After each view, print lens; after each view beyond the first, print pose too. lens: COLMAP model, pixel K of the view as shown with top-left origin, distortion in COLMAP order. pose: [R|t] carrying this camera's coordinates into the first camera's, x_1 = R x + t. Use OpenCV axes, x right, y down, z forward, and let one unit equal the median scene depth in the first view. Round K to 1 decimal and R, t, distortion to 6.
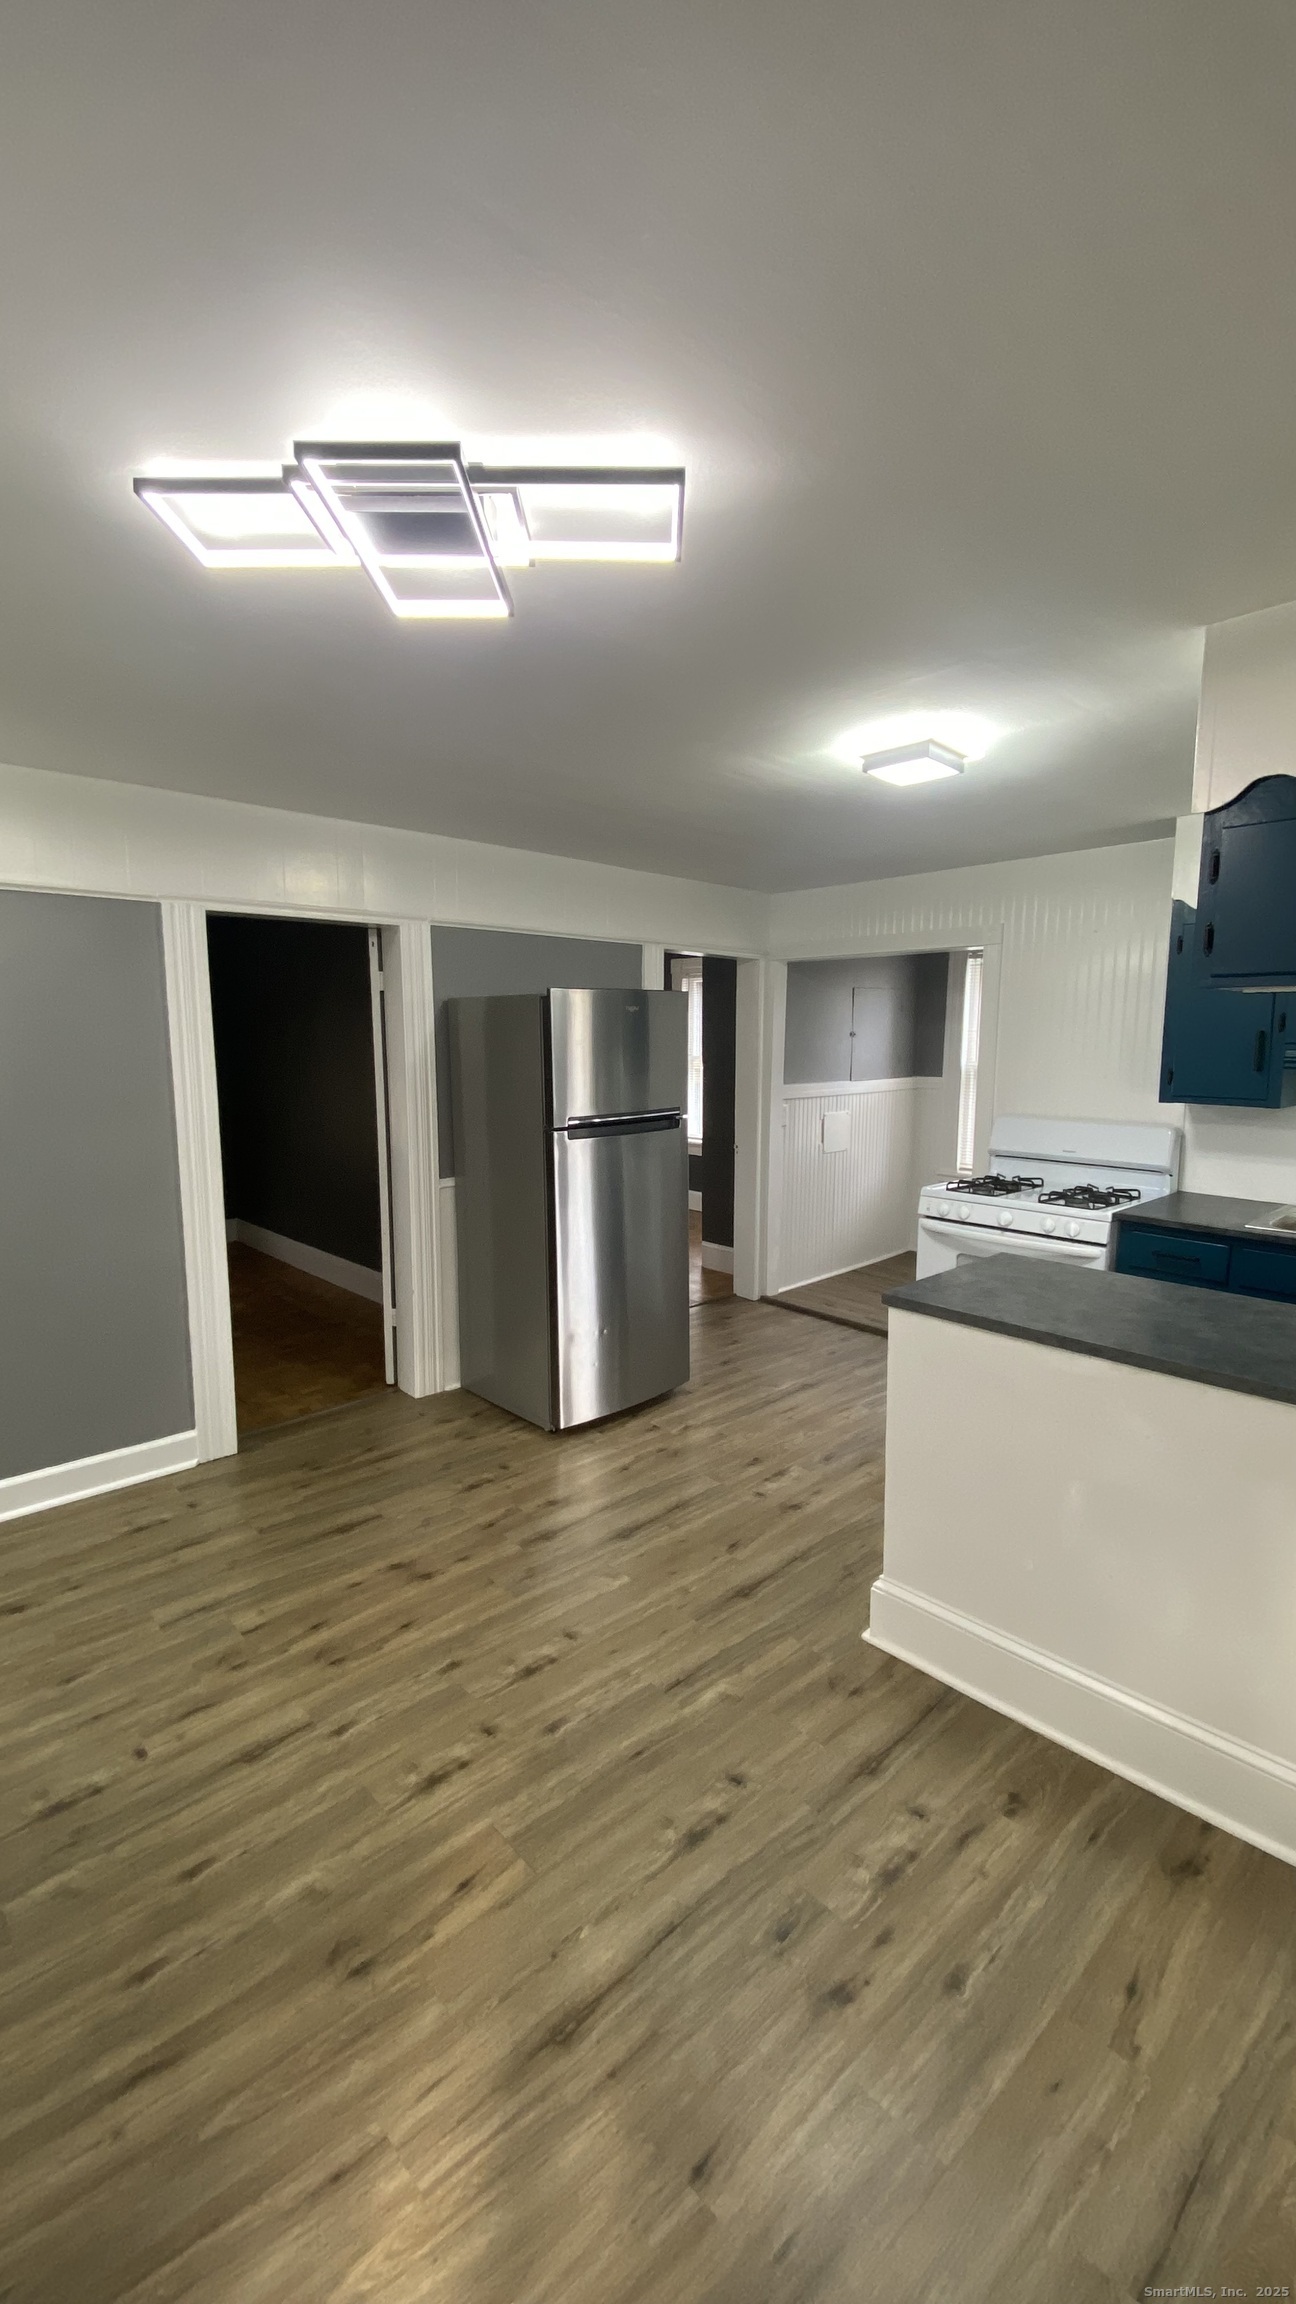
lens RADIAL K [[931.9, 0, 664.3], [0, 931.9, 1159.6], [0, 0, 1]] dist [0.006879, -0.012269]
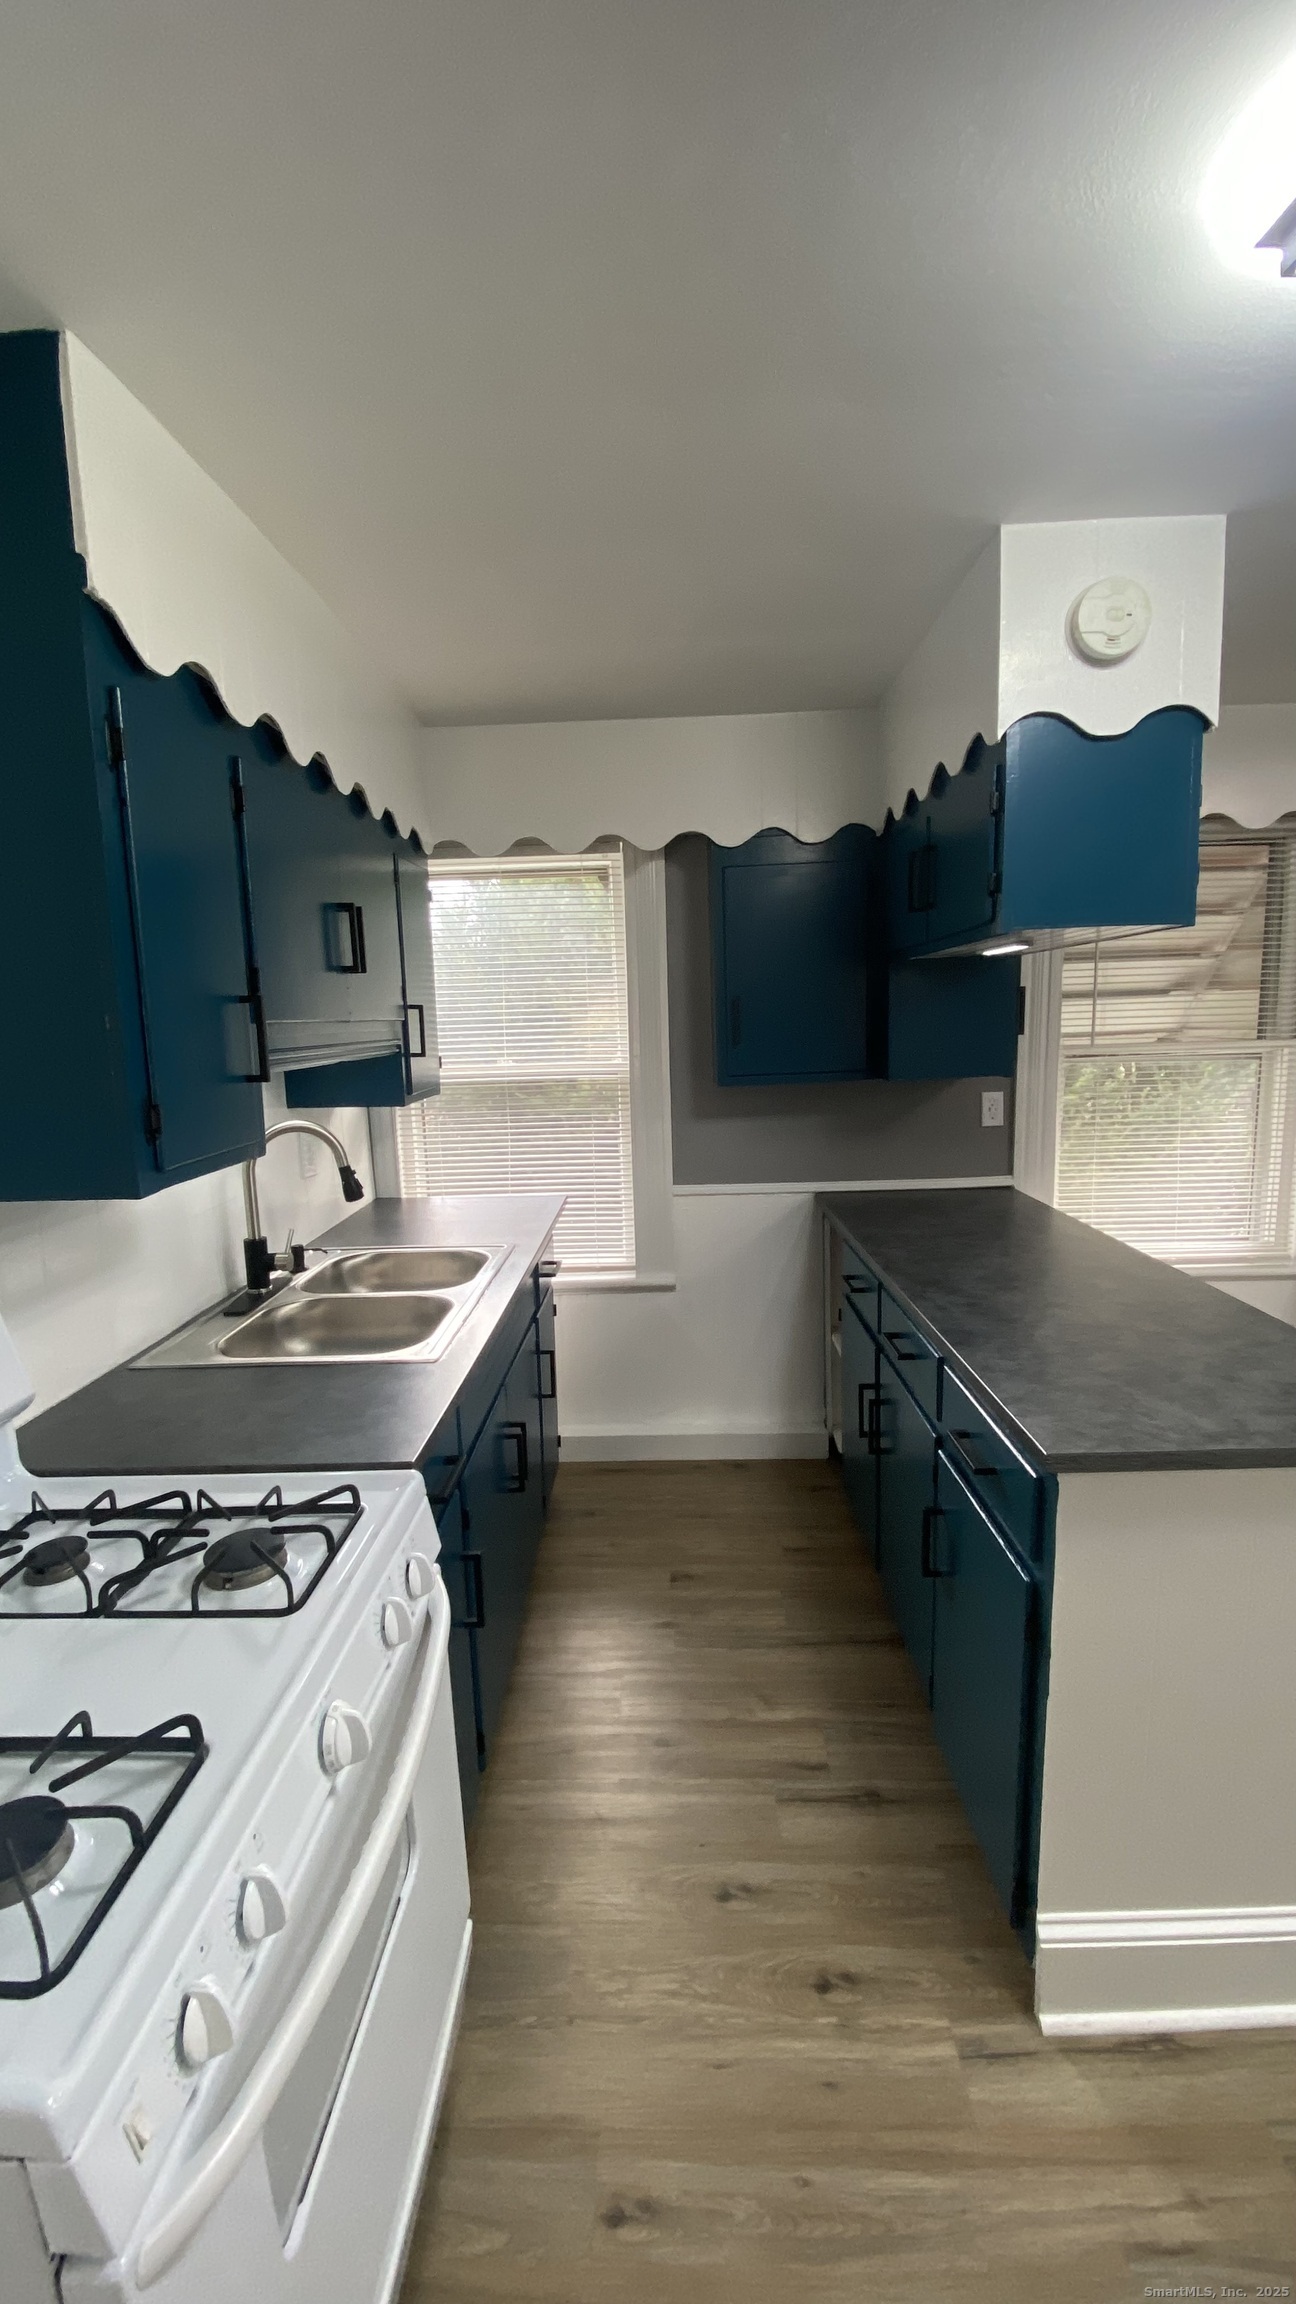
lens RADIAL K [[929.9, 0, 648.0], [0, 929.9, 1152.0], [0, 0, 1]] dist [0.029347, -0.024357]
pose [[-0.710061, -0.089735, 0.698399, 0.272005], [0.123760, 0.960502, 0.249238, -0.248331], [-0.693179, 0.263408, -0.670909, 1.935184]]
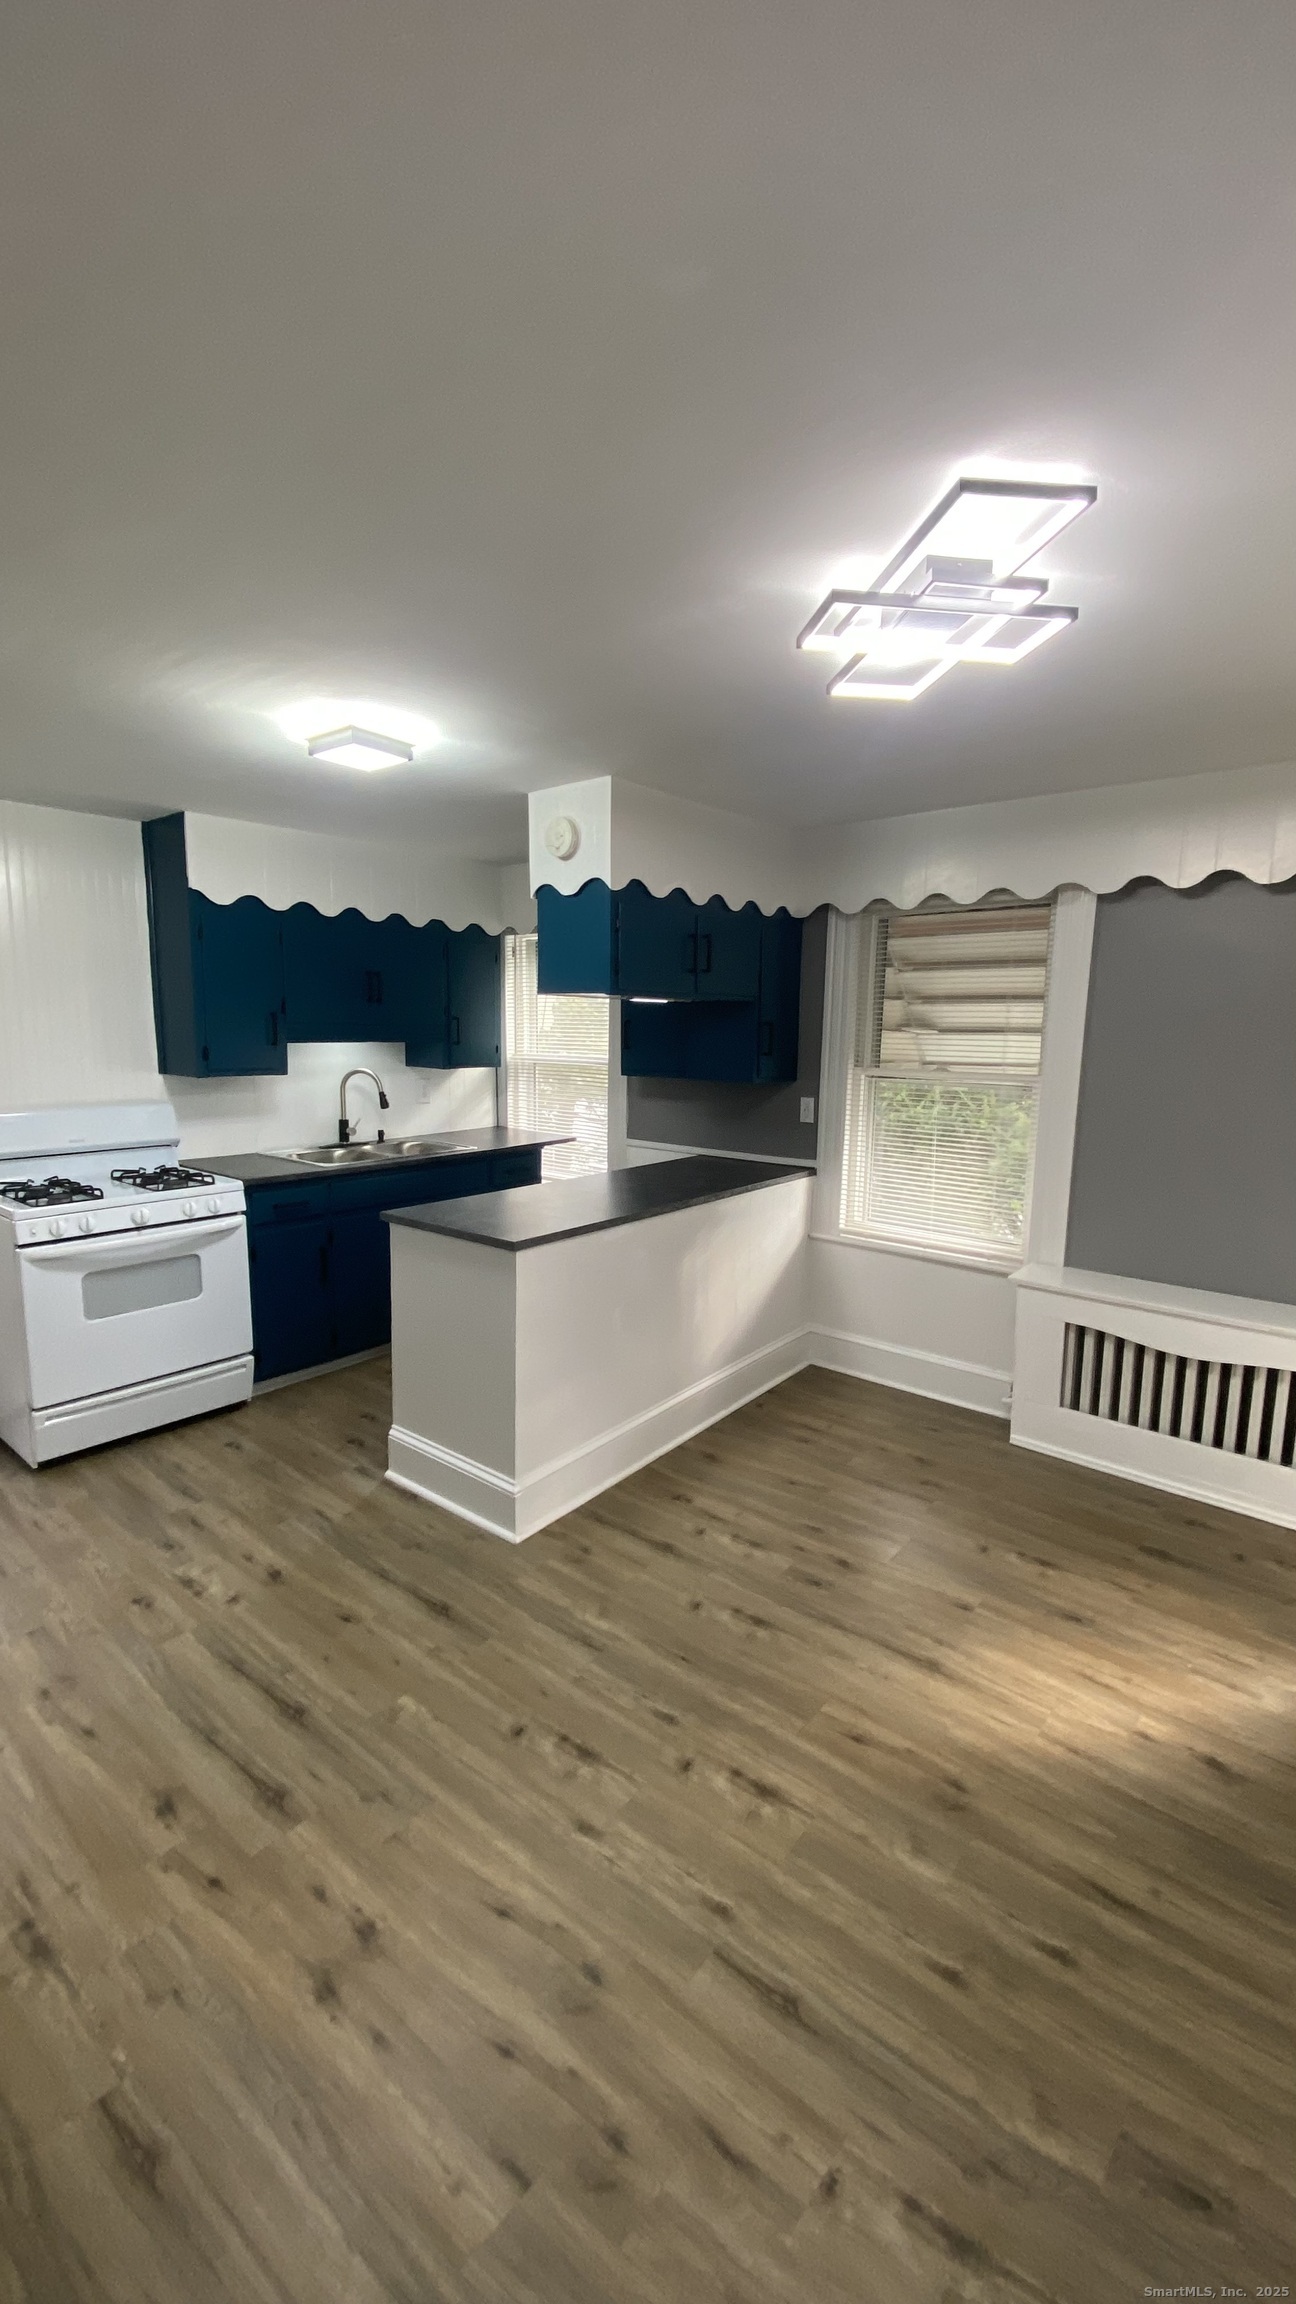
lens RADIAL K [[929.9, 0, 648.0], [0, 929.9, 1152.0], [0, 0, 1]] dist [0.029347, -0.024357]
pose [[-0.125245, -0.145020, 0.981470, -1.051964], [0.122438, 0.979438, 0.160344, -0.150427], [-0.984542, 0.140251, -0.104914, 1.085057]]
